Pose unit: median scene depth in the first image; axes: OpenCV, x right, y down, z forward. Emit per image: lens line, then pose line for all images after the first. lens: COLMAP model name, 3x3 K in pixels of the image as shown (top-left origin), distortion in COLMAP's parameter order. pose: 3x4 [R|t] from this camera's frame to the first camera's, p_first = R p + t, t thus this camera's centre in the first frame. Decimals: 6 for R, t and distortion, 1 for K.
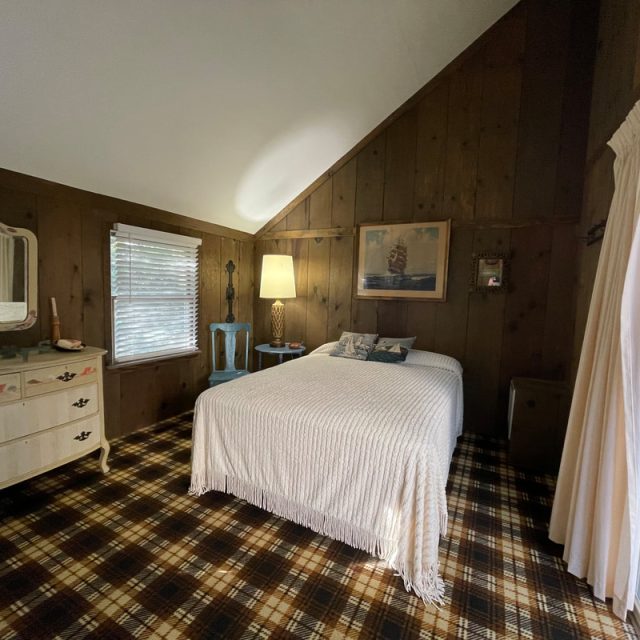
lens RADIAL K [[353.7, 0, 320.0], [0, 353.7, 320.0], [0, 0, 1]] dist [0.009686, 0.003777]
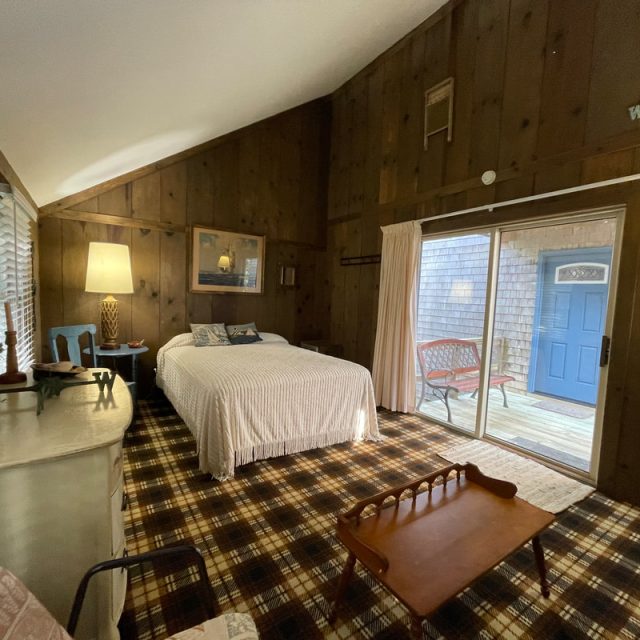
lens RADIAL K [[353.7, 0, 320.0], [0, 353.7, 320.0], [0, 0, 1]] dist [0.009686, 0.003777]
pose [[0.463523, -0.078697, 0.882583, -0.755533], [0.042054, 0.996880, 0.066802, -0.037128], [-0.885087, 0.006152, 0.465386, 0.156867]]
